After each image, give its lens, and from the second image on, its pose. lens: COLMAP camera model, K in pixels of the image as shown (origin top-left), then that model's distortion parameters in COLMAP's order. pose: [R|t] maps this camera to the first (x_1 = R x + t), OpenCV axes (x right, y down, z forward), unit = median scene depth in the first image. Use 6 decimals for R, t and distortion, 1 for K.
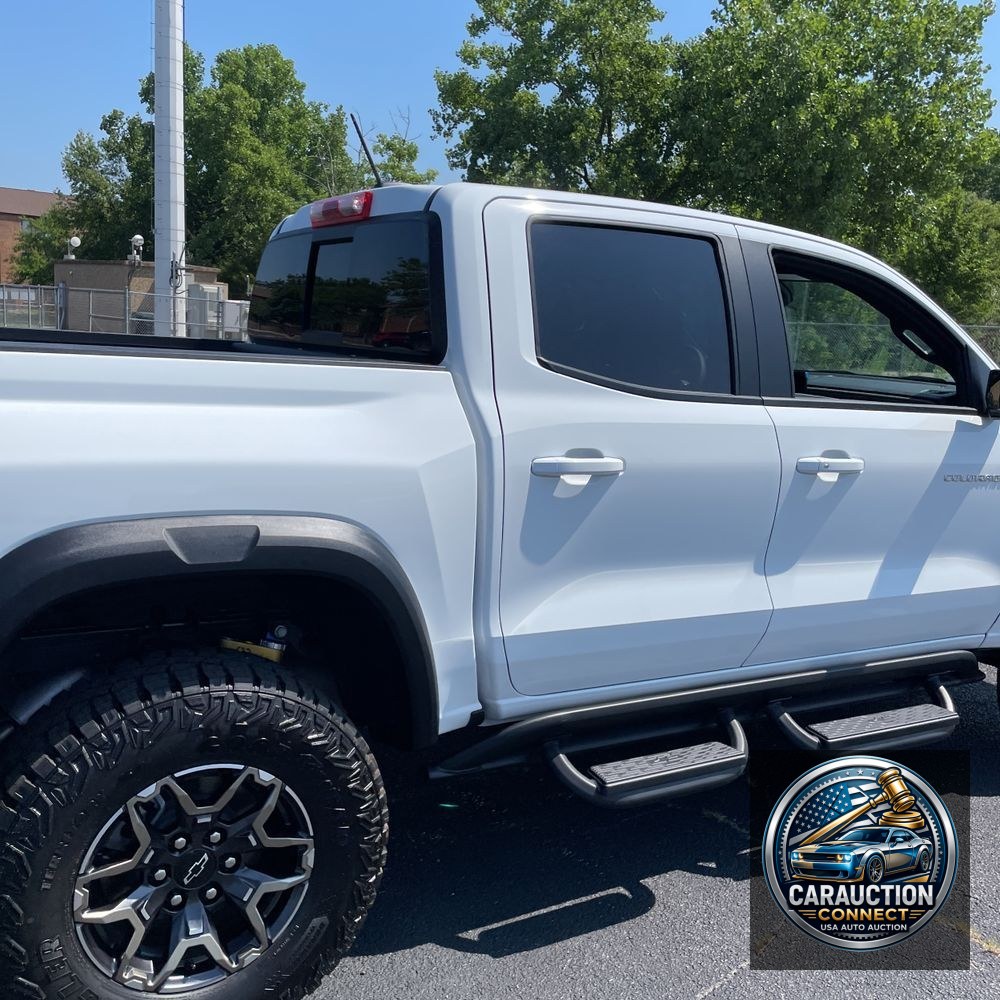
lens RADIAL K [[1014.2, 0, 488.5], [0, 1014.2, 505.7], [0, 0, 1]] dist [0.096584, -0.145425]
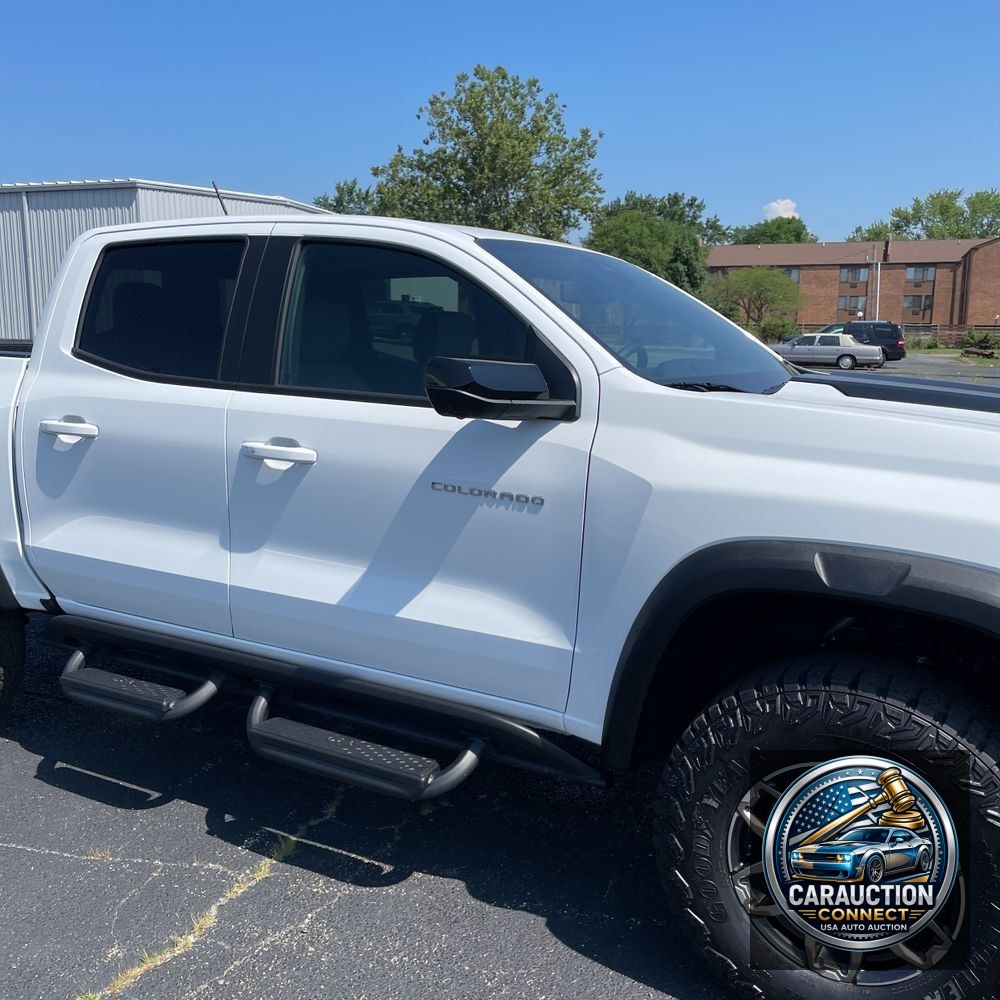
lens RADIAL K [[1008.0, 0, 505.0], [0, 1008.0, 498.9], [0, 0, 1]] dist [0.104696, -0.154931]
pose [[0.497449, 0.090851, -0.862723, 1.310557], [-0.134389, 0.990565, 0.026824, -0.051668], [0.857020, 0.102597, 0.504965, 0.704792]]
